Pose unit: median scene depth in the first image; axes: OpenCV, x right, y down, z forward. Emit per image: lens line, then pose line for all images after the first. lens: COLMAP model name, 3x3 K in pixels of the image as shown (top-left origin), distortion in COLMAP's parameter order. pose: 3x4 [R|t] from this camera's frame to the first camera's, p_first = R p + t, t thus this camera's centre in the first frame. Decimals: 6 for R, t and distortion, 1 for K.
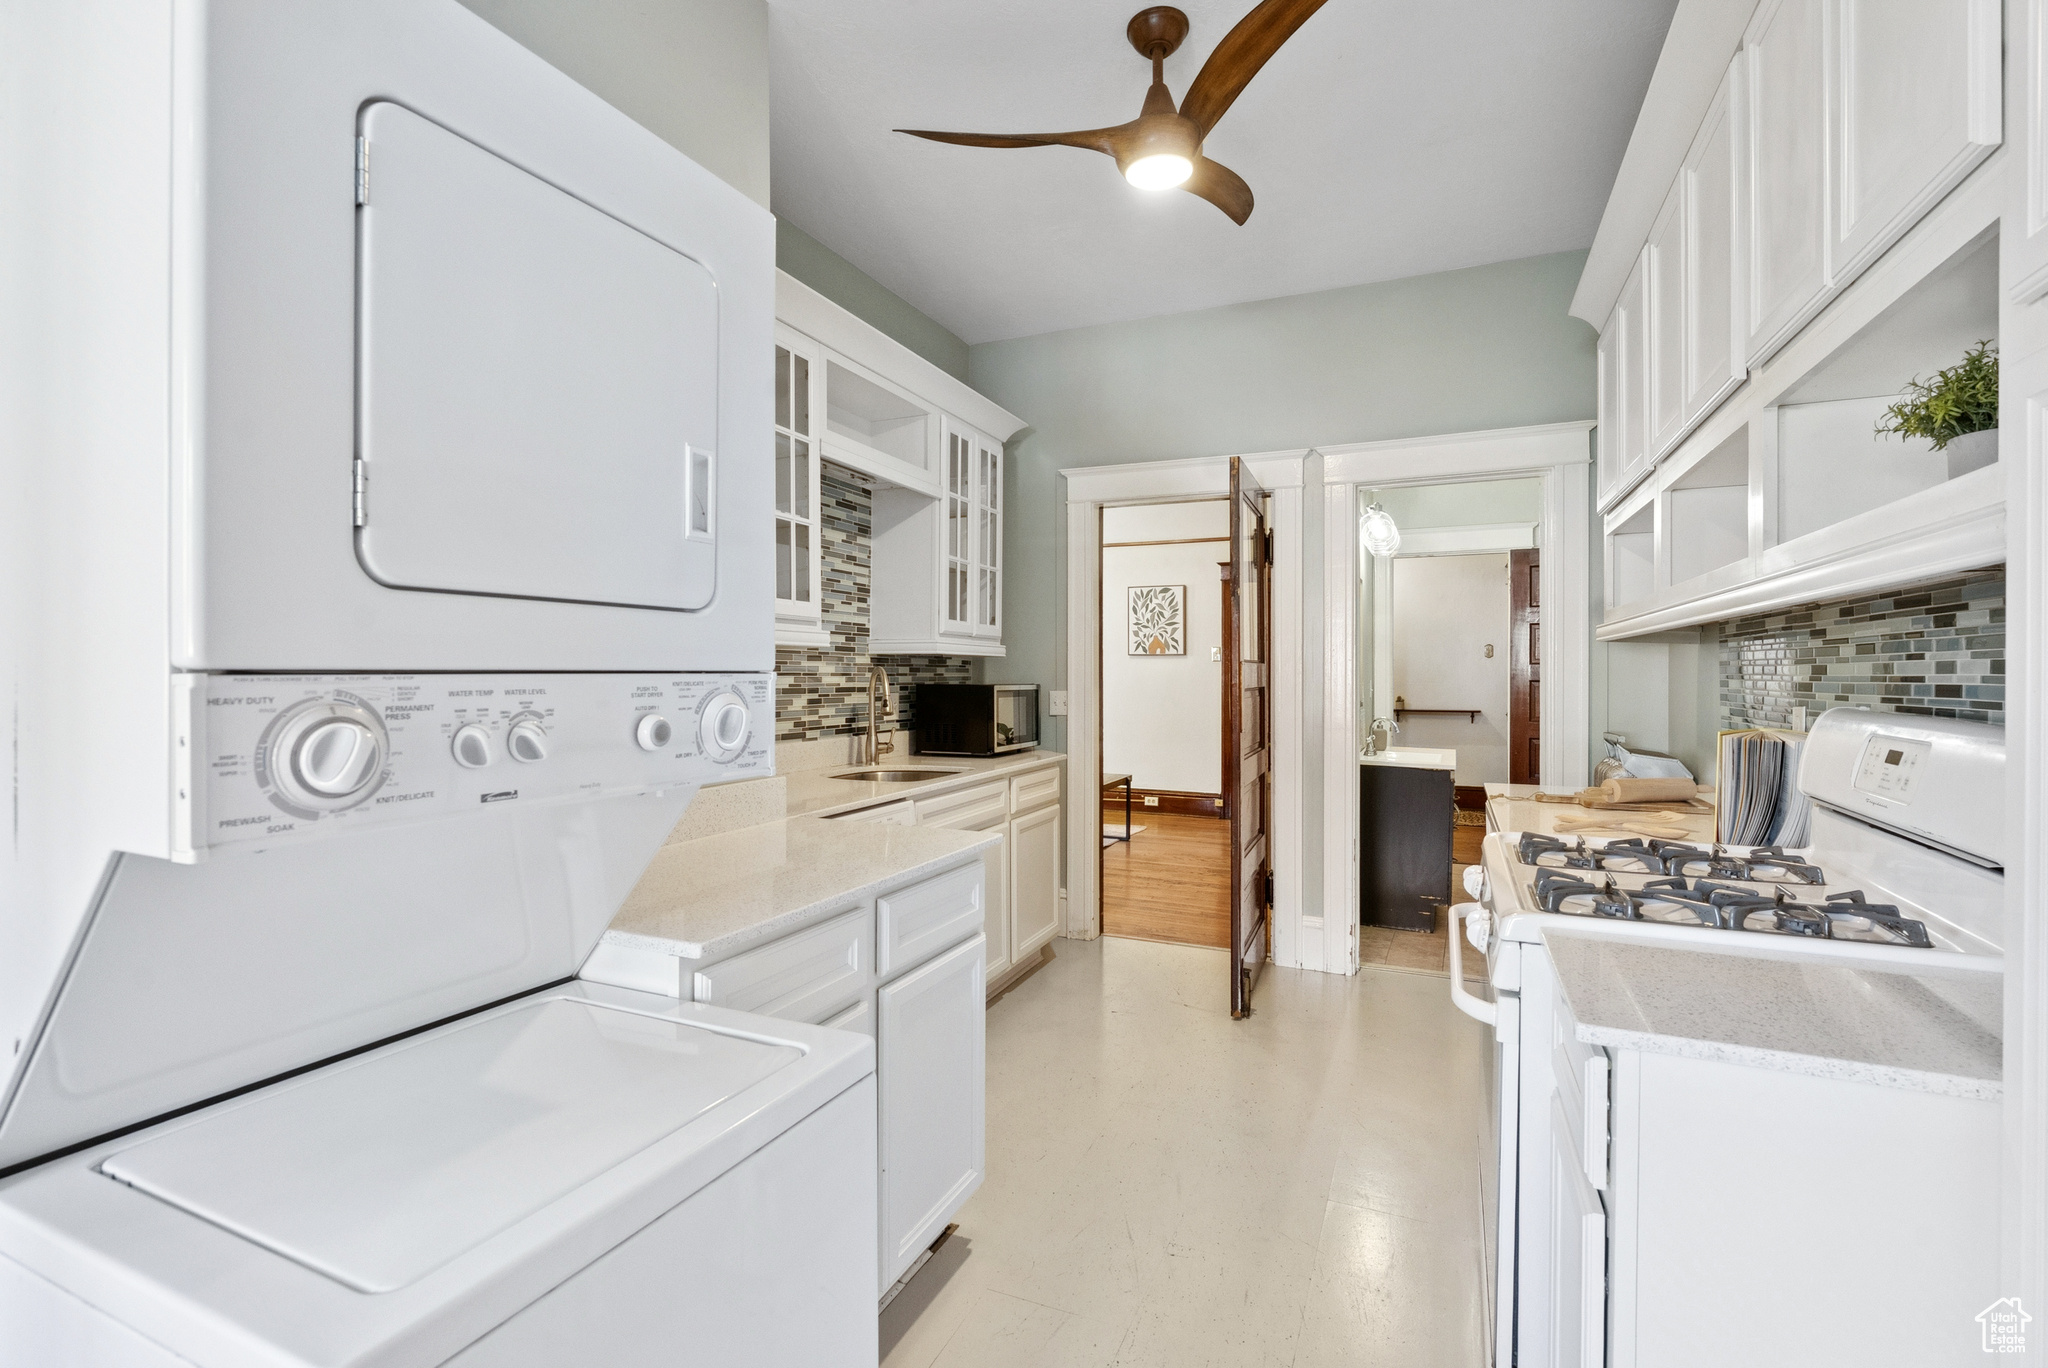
lens RADIAL K [[979.4, 0, 992.9], [0, 979.4, 674.6], [0, 0, 1]] dist [-0.017566, -0.002093]
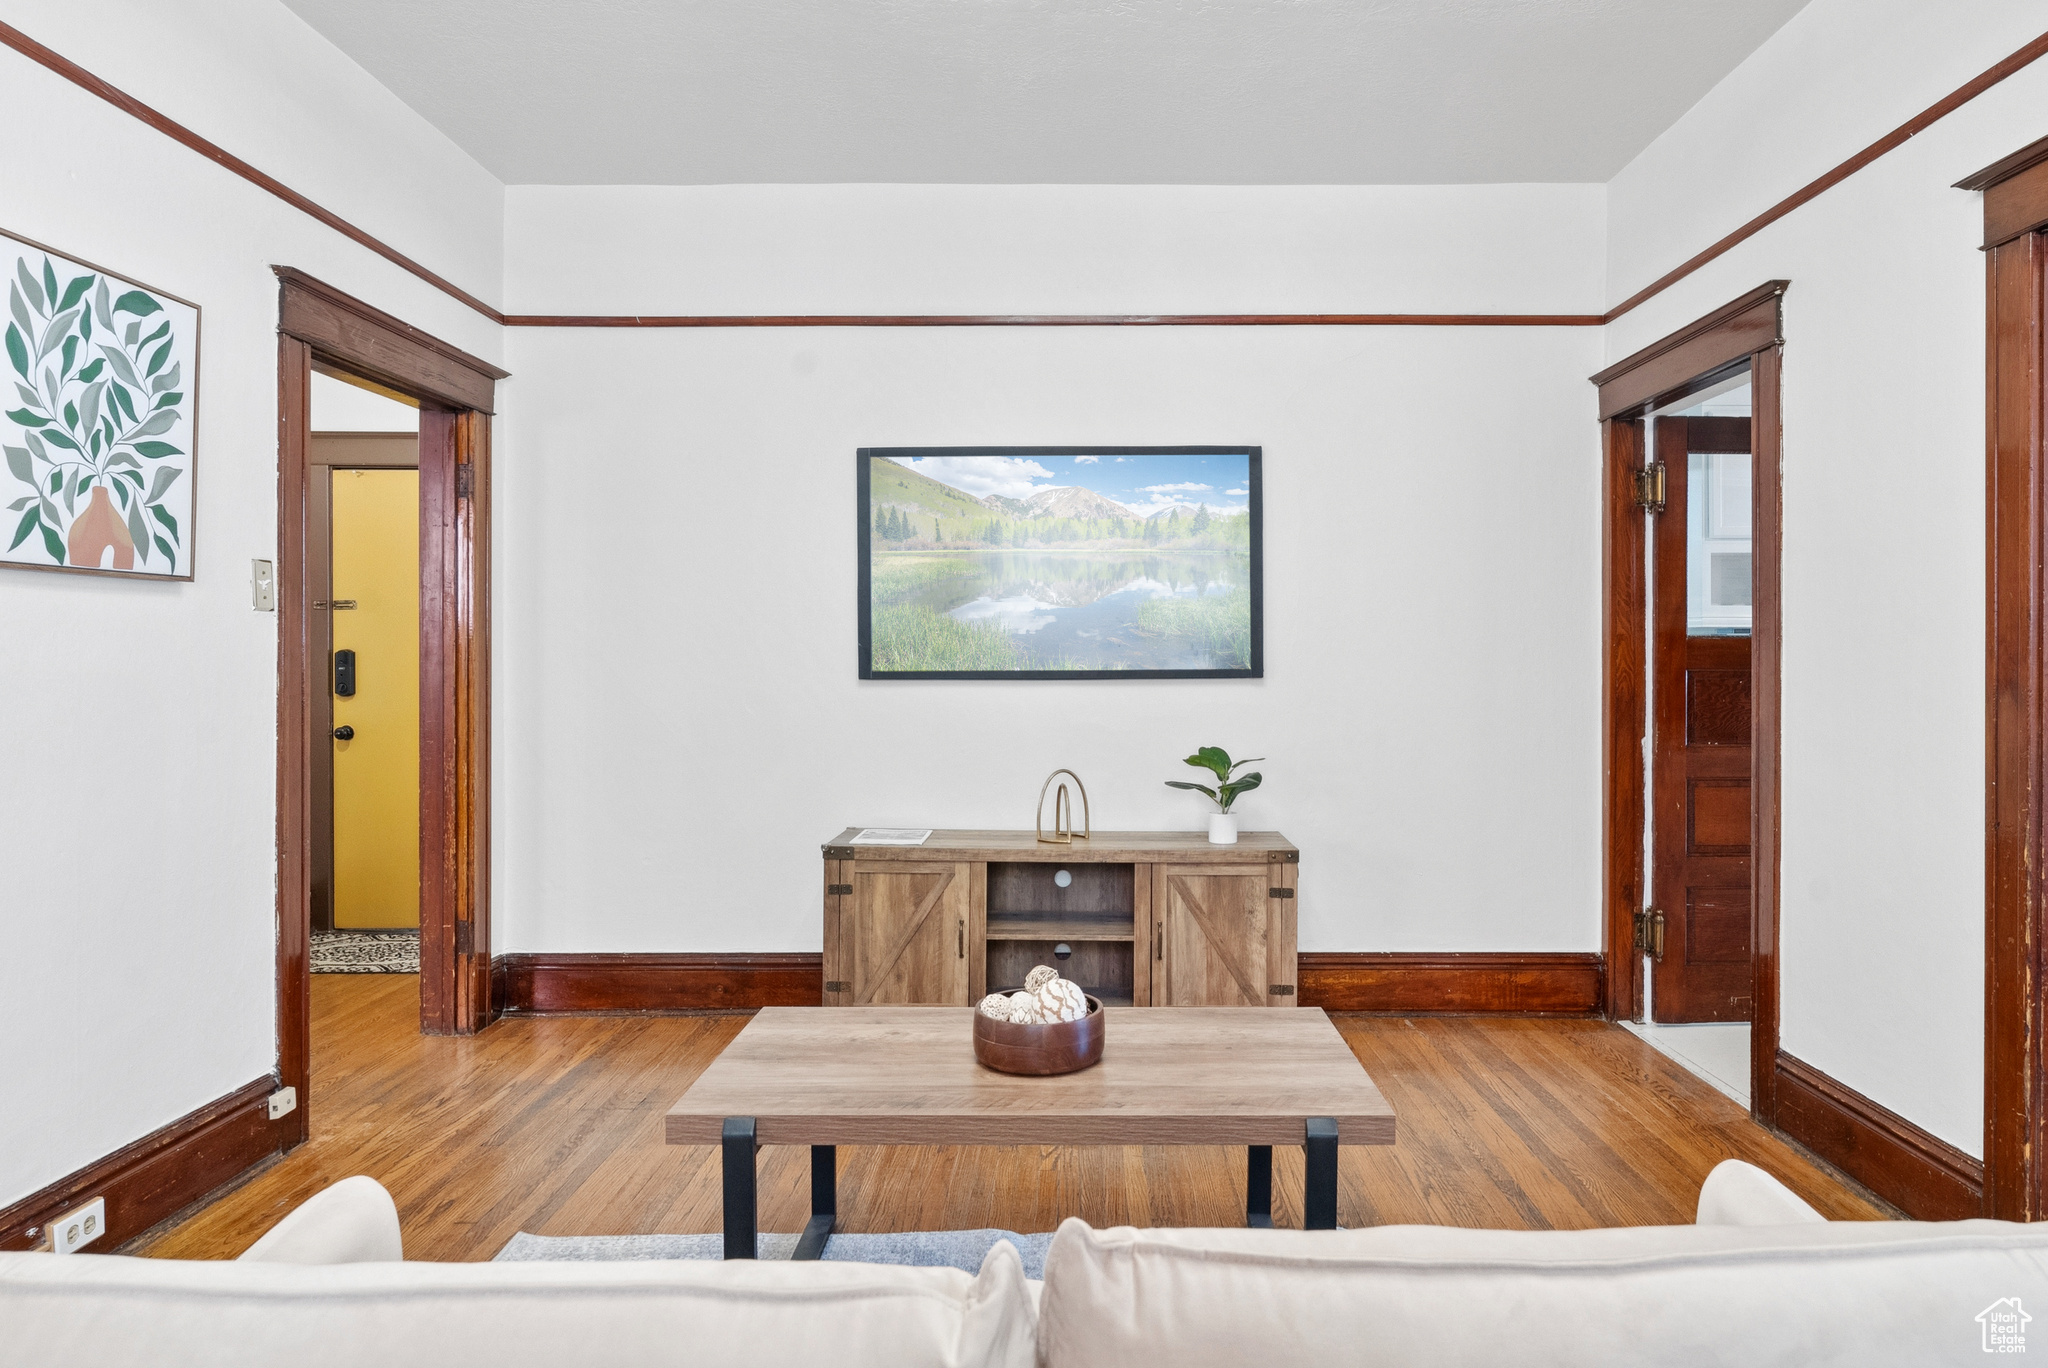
lens RADIAL K [[1182.8, 0, 1106.5], [0, 1182.8, 650.0], [0, 0, 1]] dist [0.000511, -0.003517]
pose [[-0.438306, -0.000530, 0.898825, -0.378109], [0.001134, 0.999999, 0.001143, -0.004243], [-0.898825, 0.001520, -0.438305, 1.880656]]
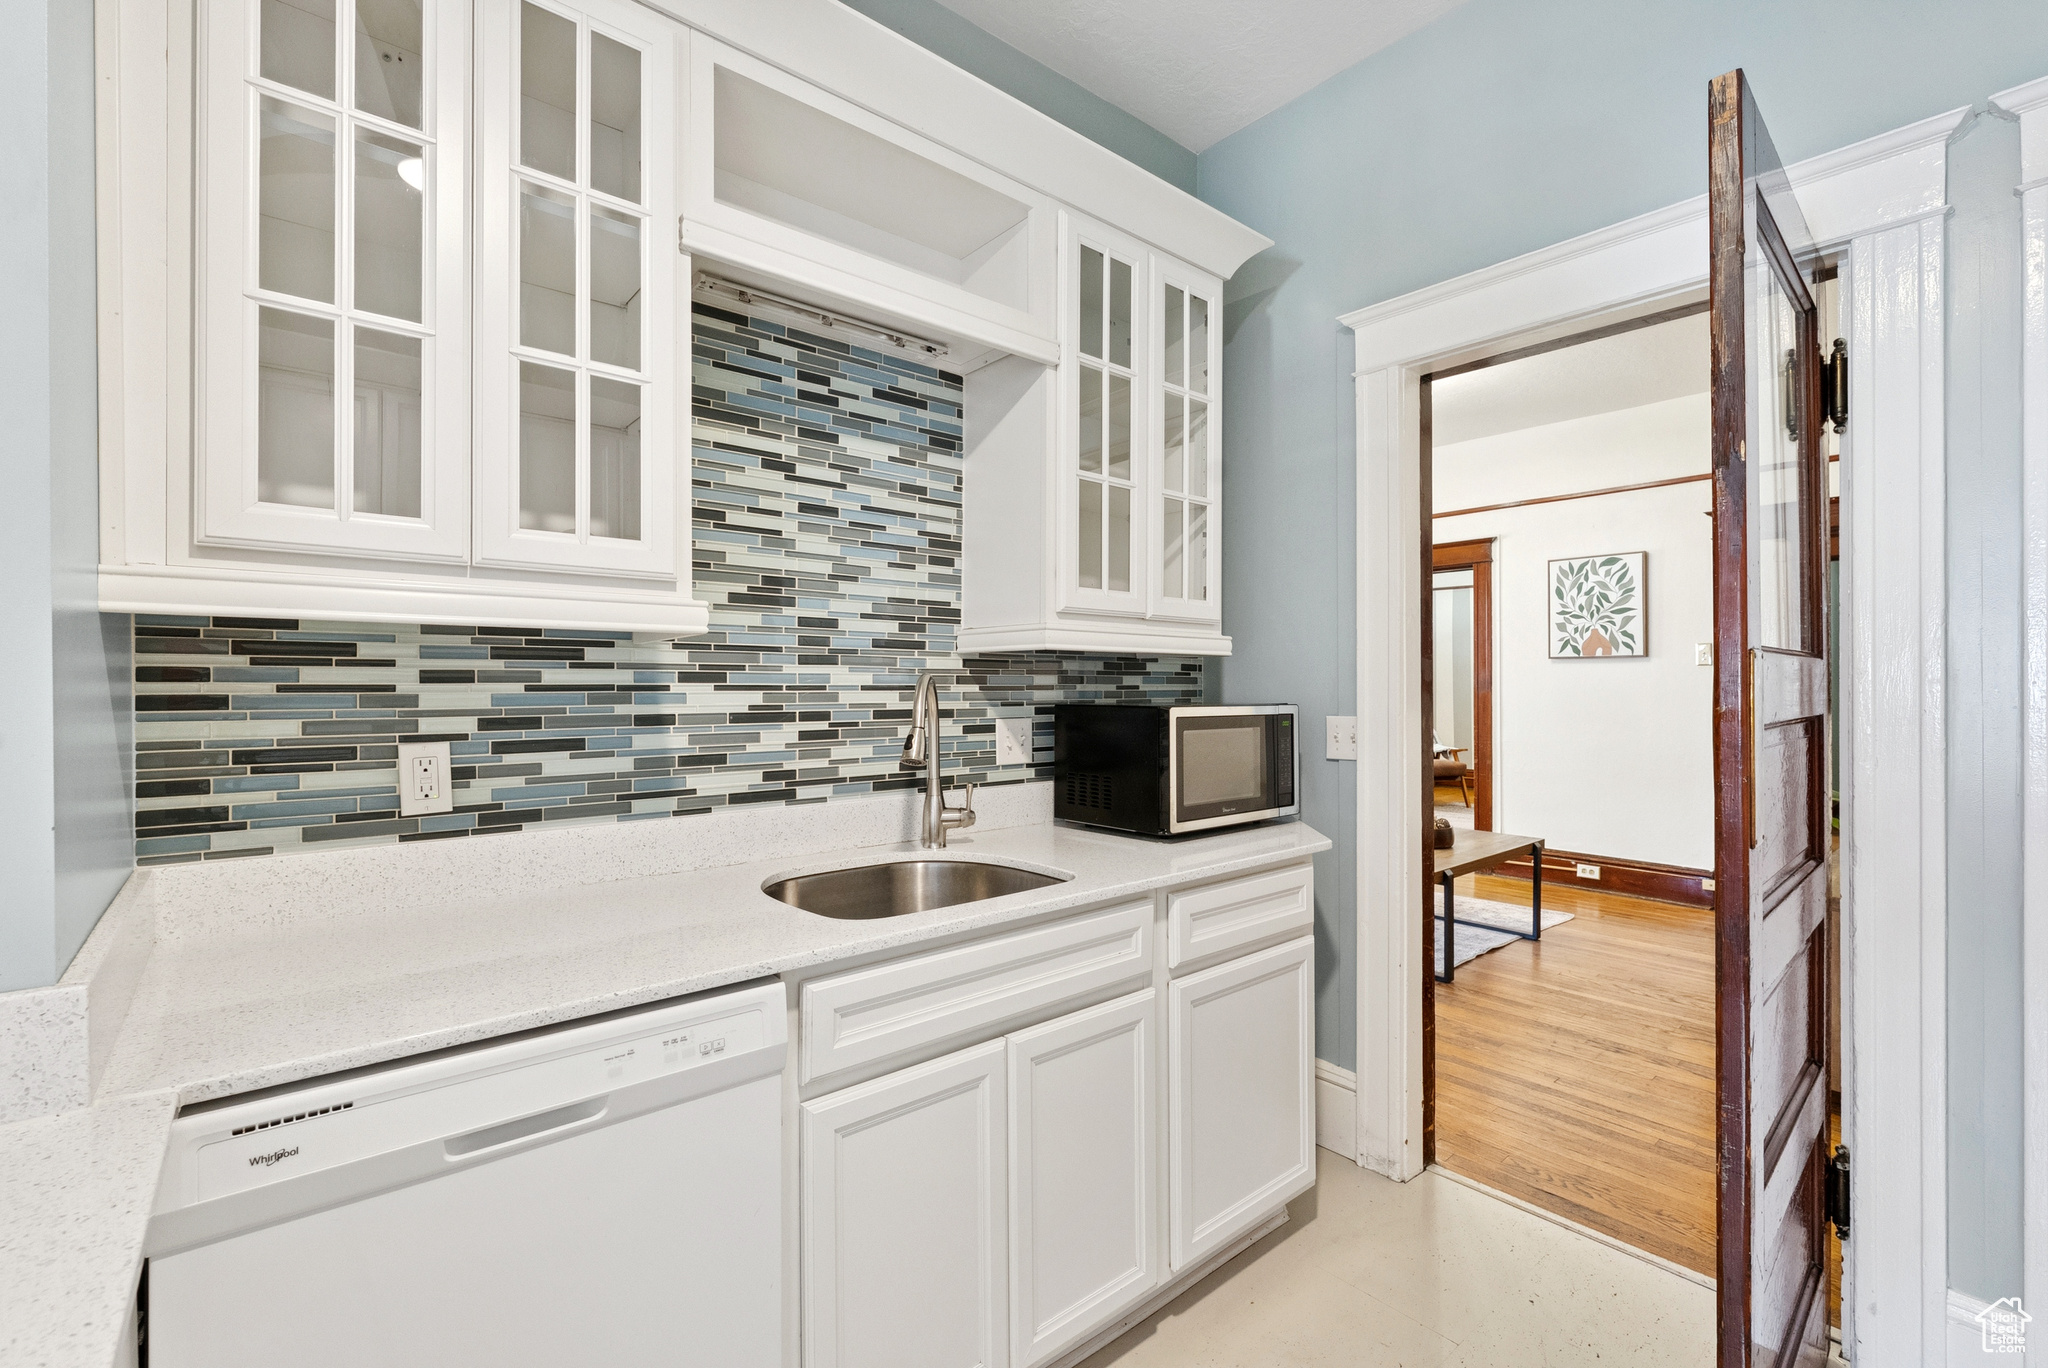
lens RADIAL K [[910.1, 0, 996.1], [0, 910.1, 686.0], [0, 0, 1]] dist [-0.006612, 0.001272]
pose [[0.901667, -0.002684, -0.432422, 0.131671], [0.002289, 0.999996, -0.001434, -0.000225], [0.432424, 0.000303, 0.901670, 0.517047]]
